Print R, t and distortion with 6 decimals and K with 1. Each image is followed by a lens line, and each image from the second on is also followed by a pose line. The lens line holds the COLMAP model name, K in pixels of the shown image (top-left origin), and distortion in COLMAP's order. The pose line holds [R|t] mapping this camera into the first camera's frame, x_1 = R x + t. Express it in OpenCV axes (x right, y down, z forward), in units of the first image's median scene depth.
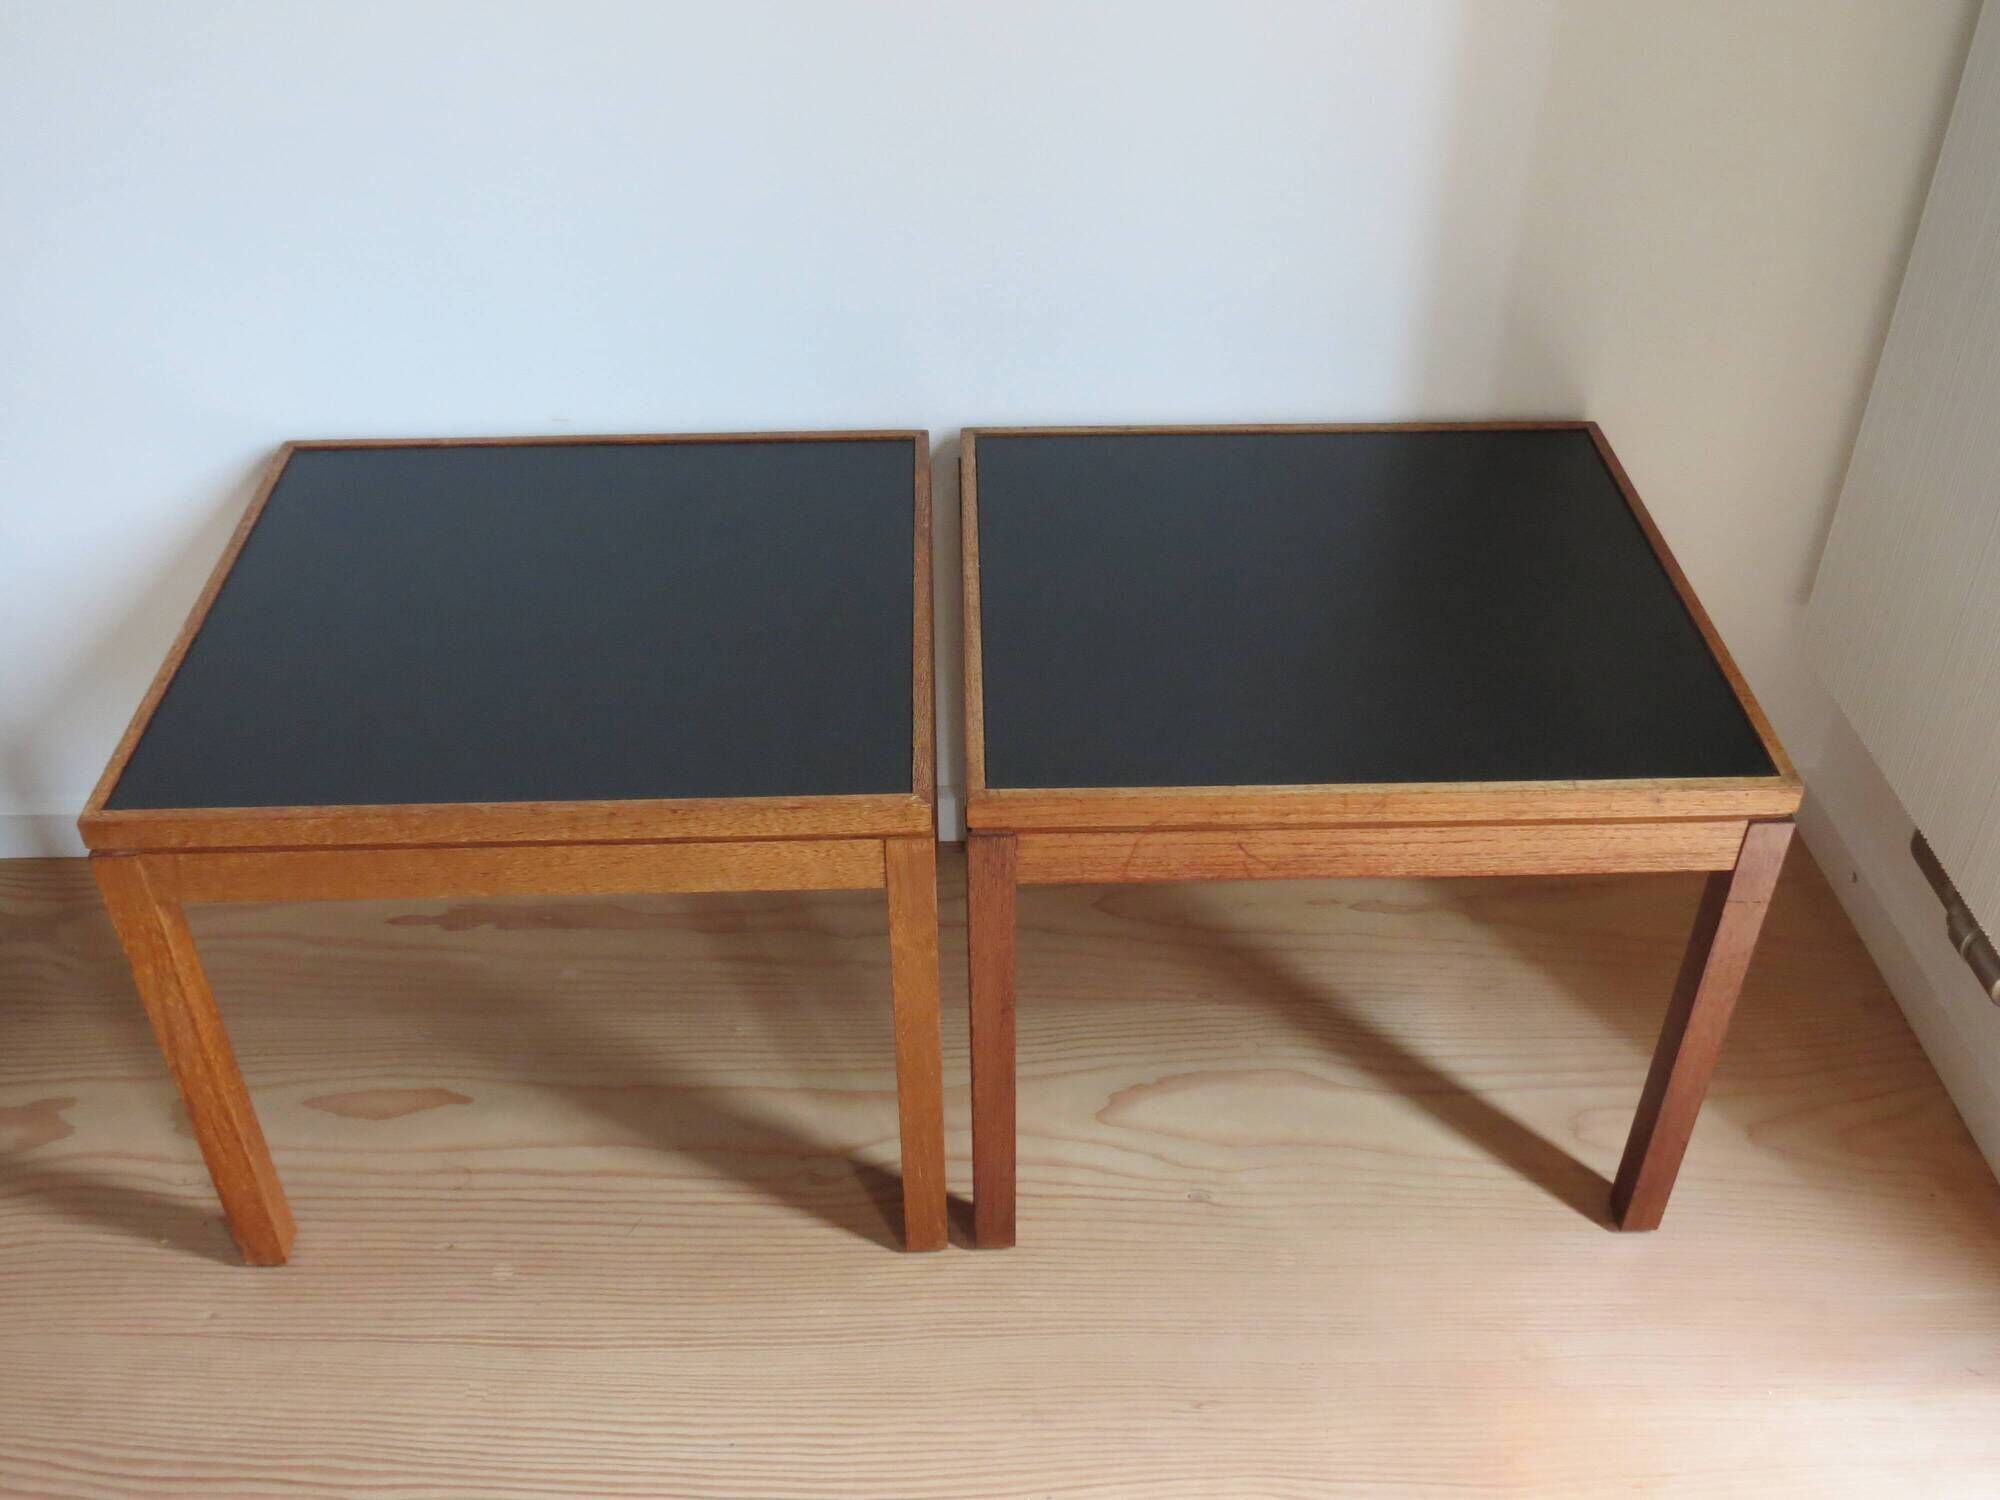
lens RADIAL K [[1918.4, 0, 1000.0], [0, 1918.4, 750.0], [0, 0, 1]] dist [-0.057421, 0.021527]
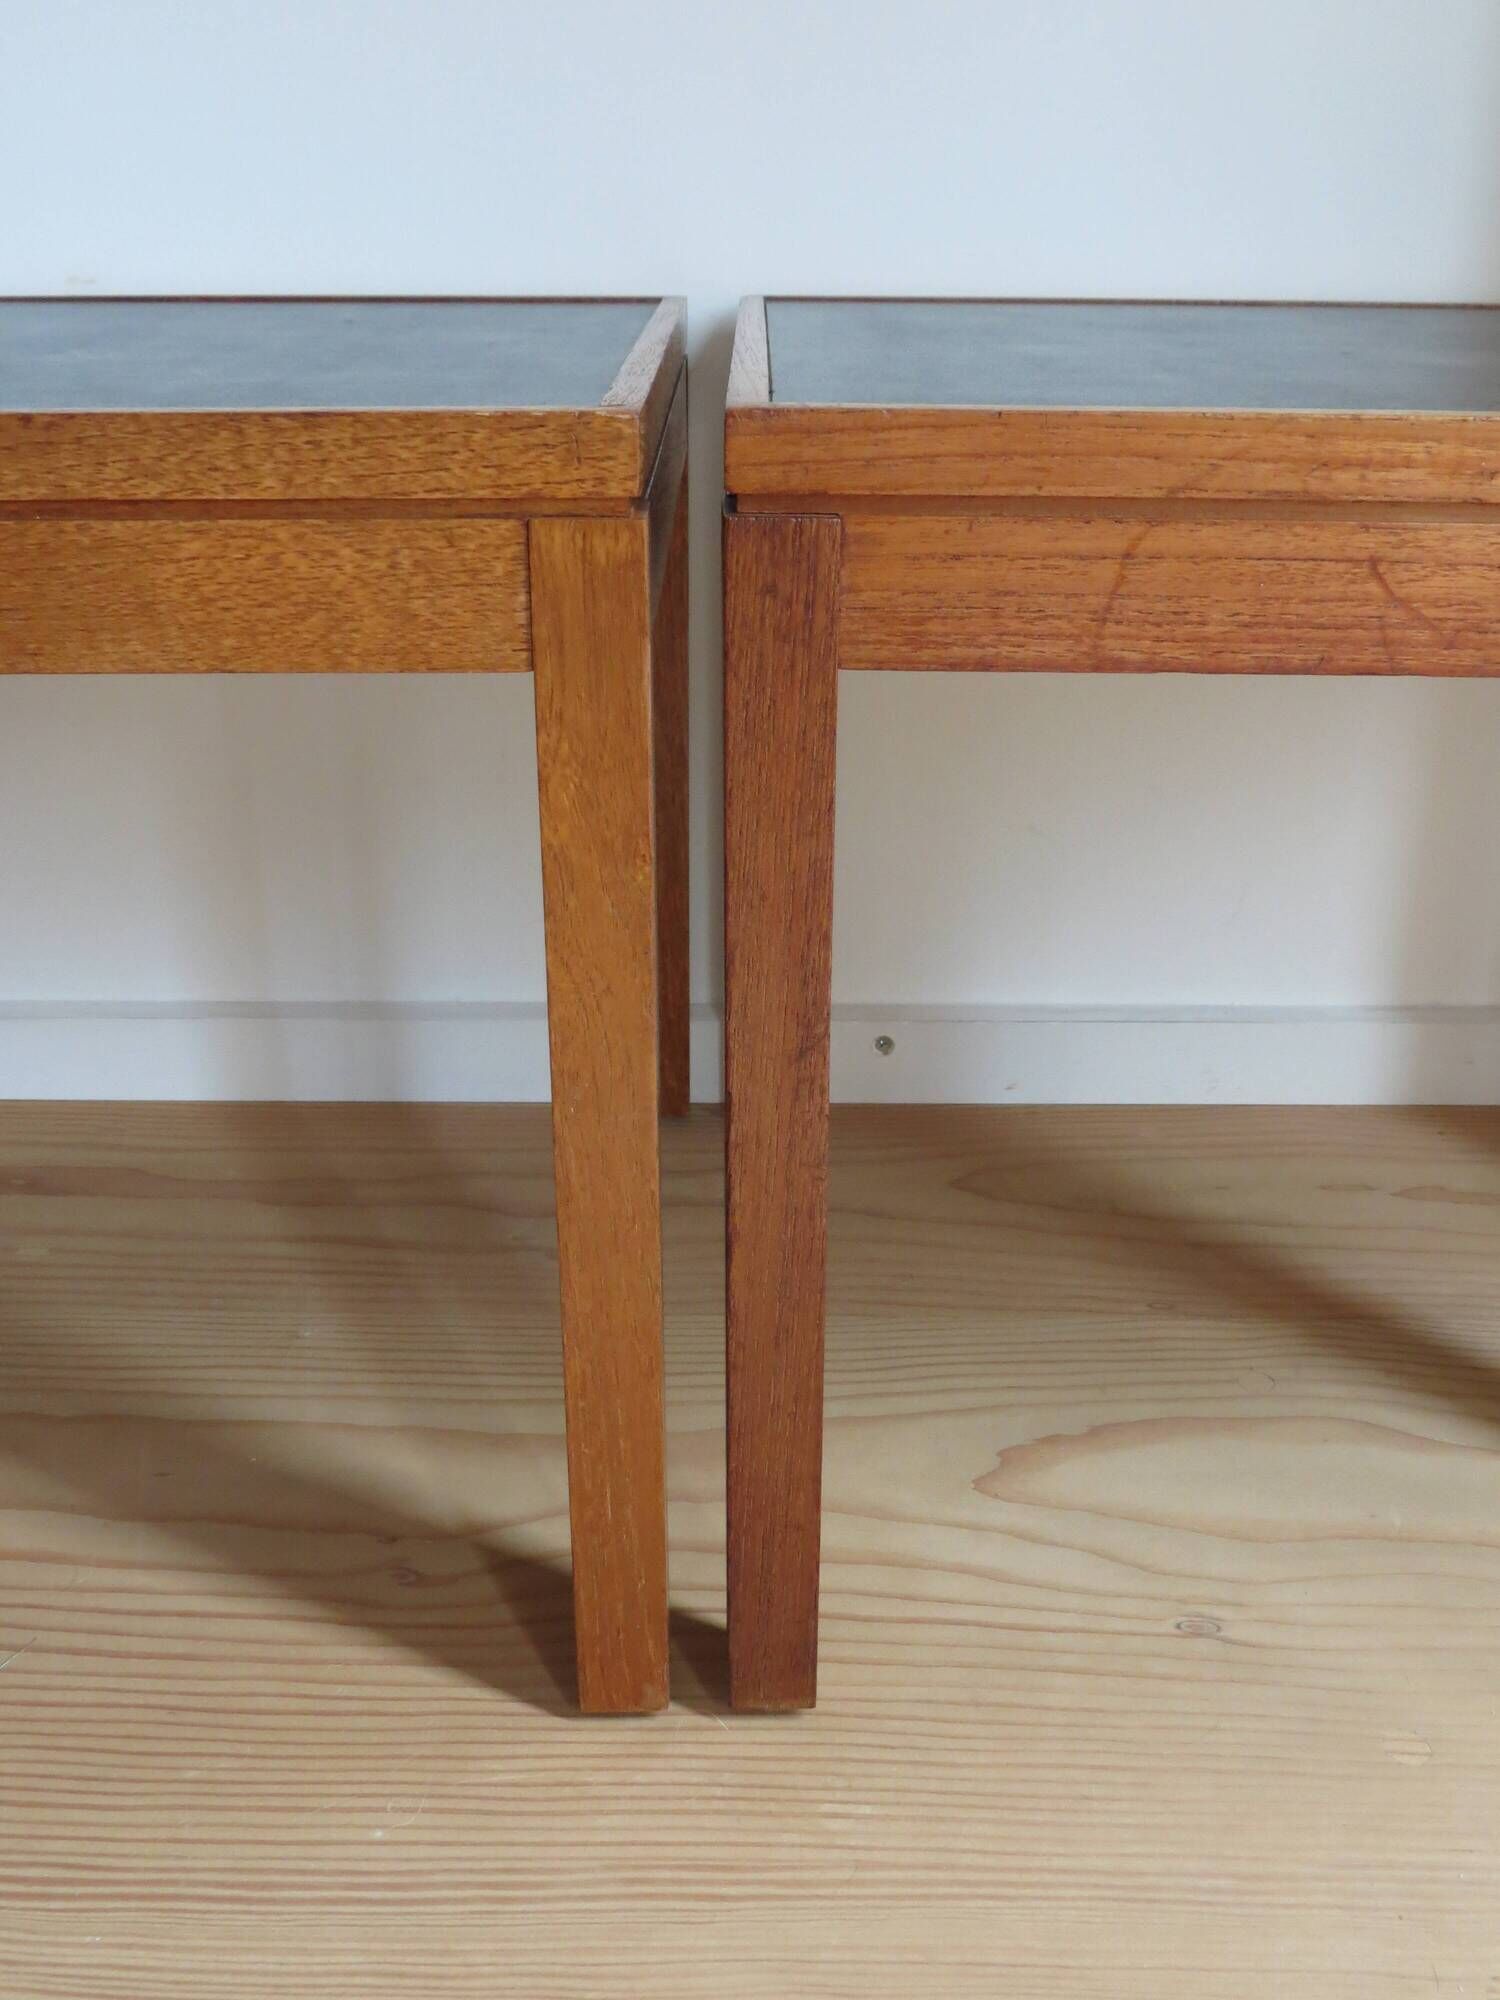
lens RADIAL K [[1918.4, 0, 750.3], [0, 1918.4, 1009.1], [0, 0, 1]] dist [-0.057421, 0.021527]
pose [[0.999589, 0.017856, -0.022431, -0.000292], [-0.022646, 0.971540, -0.235789, 0.203783], [0.017582, 0.236200, 0.971545, 0.511803]]
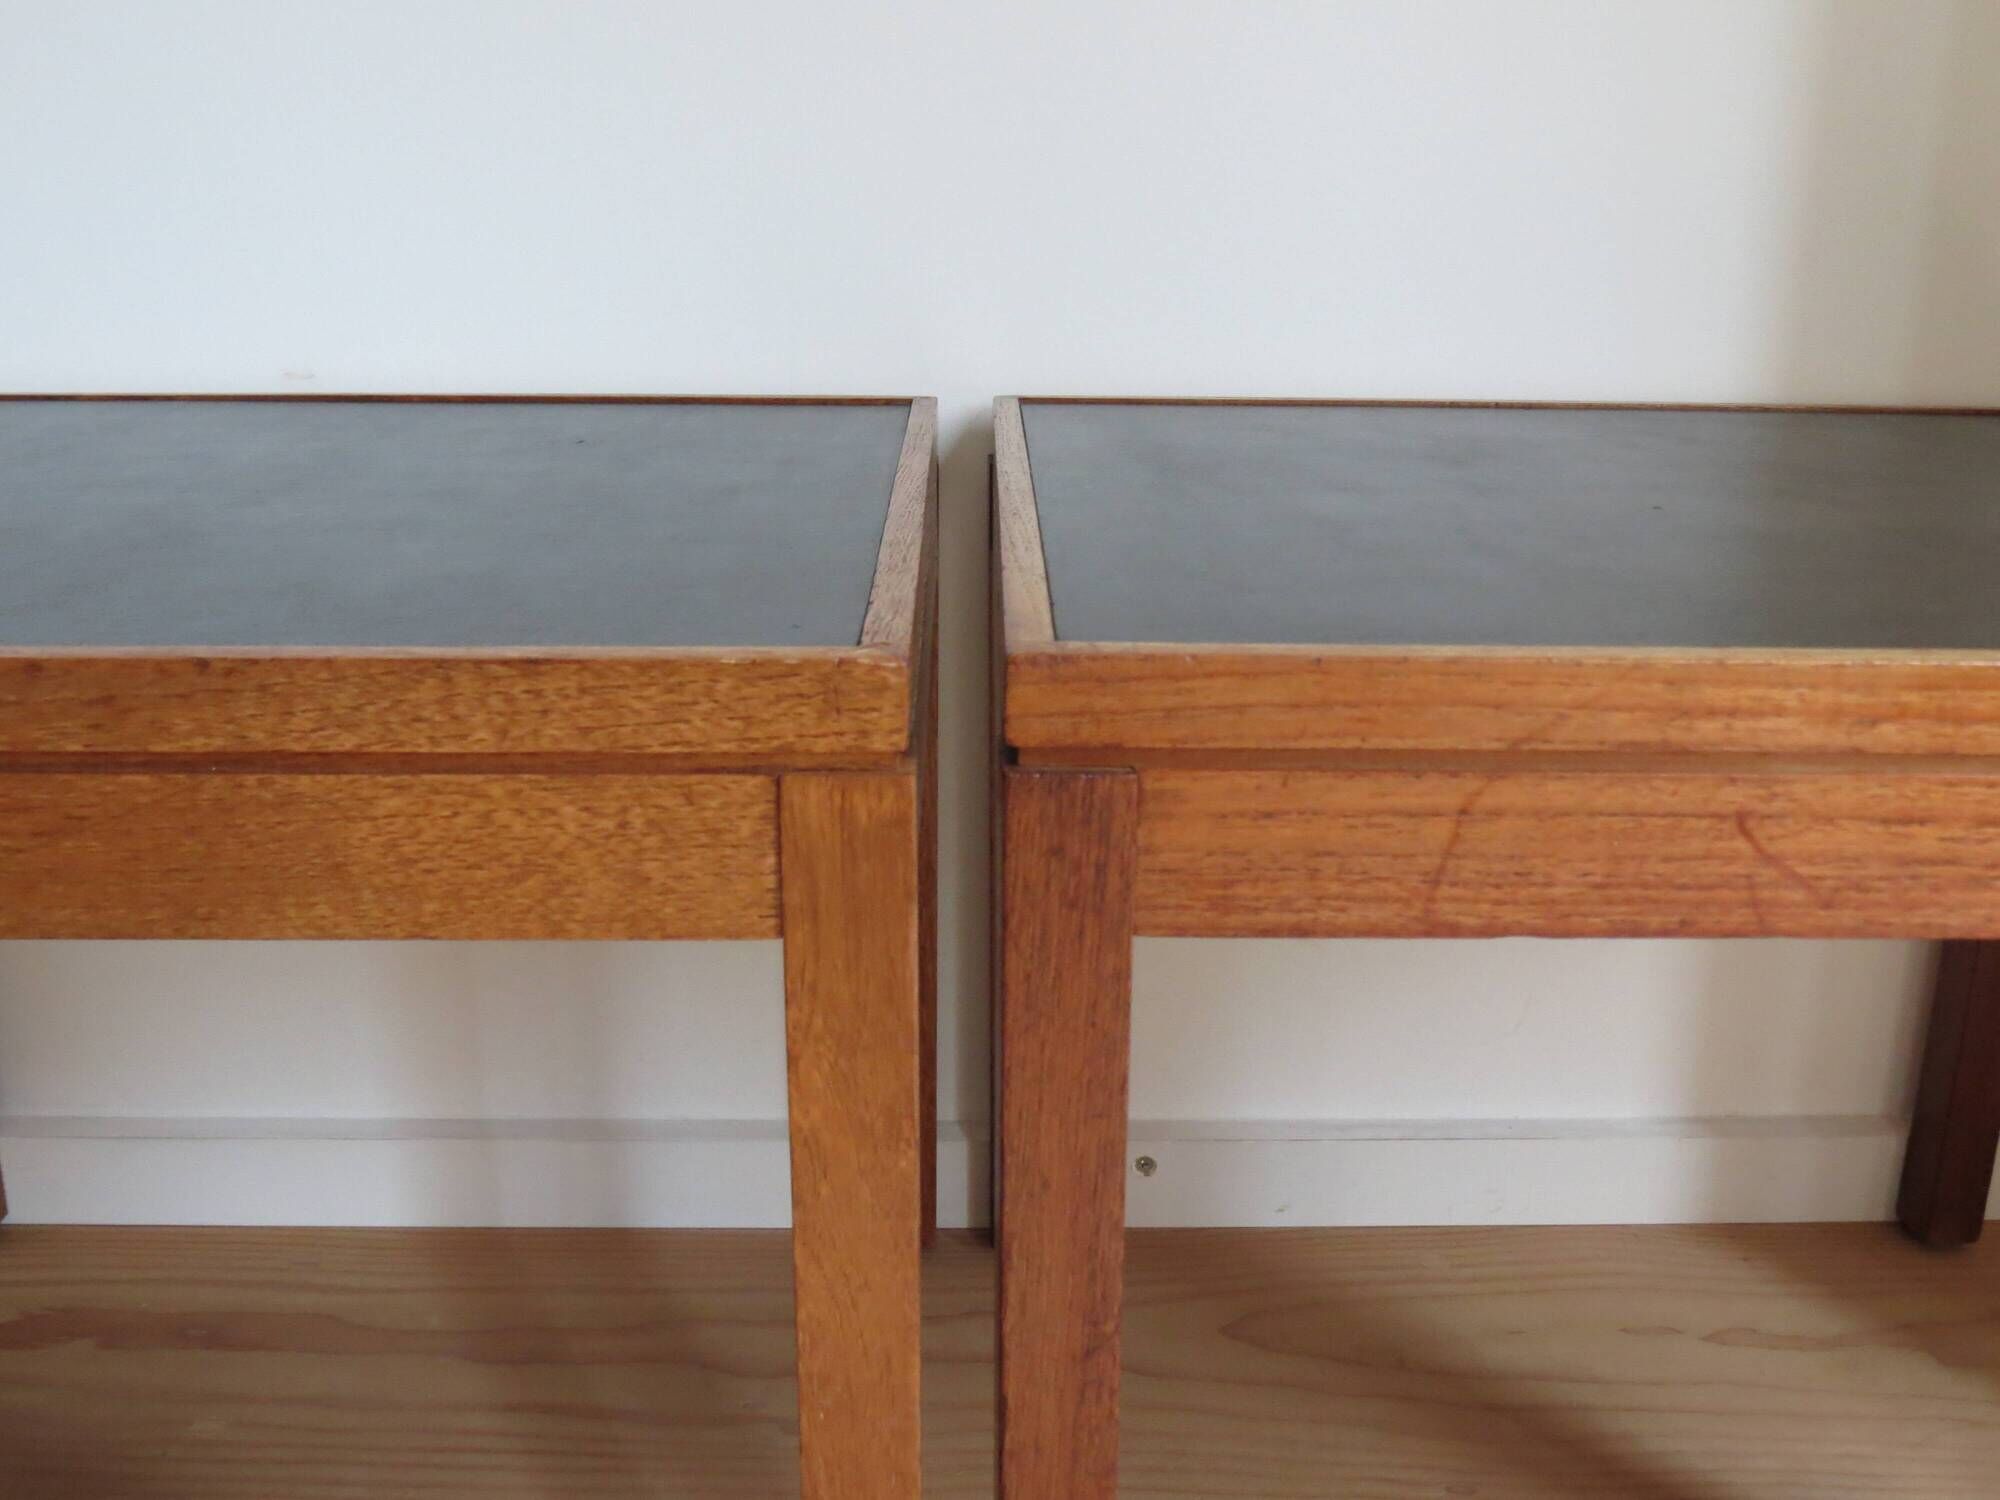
lens RADIAL K [[1923.8, 0, 1010.8], [0, 1923.8, 746.5], [0, 0, 1]] dist [-0.060287, 0.026093]
pose [[0.999881, 0.014312, -0.005834, -0.011500], [-0.015447, 0.938092, -0.346042, 0.137595], [0.000520, 0.346091, 0.938201, 0.540006]]
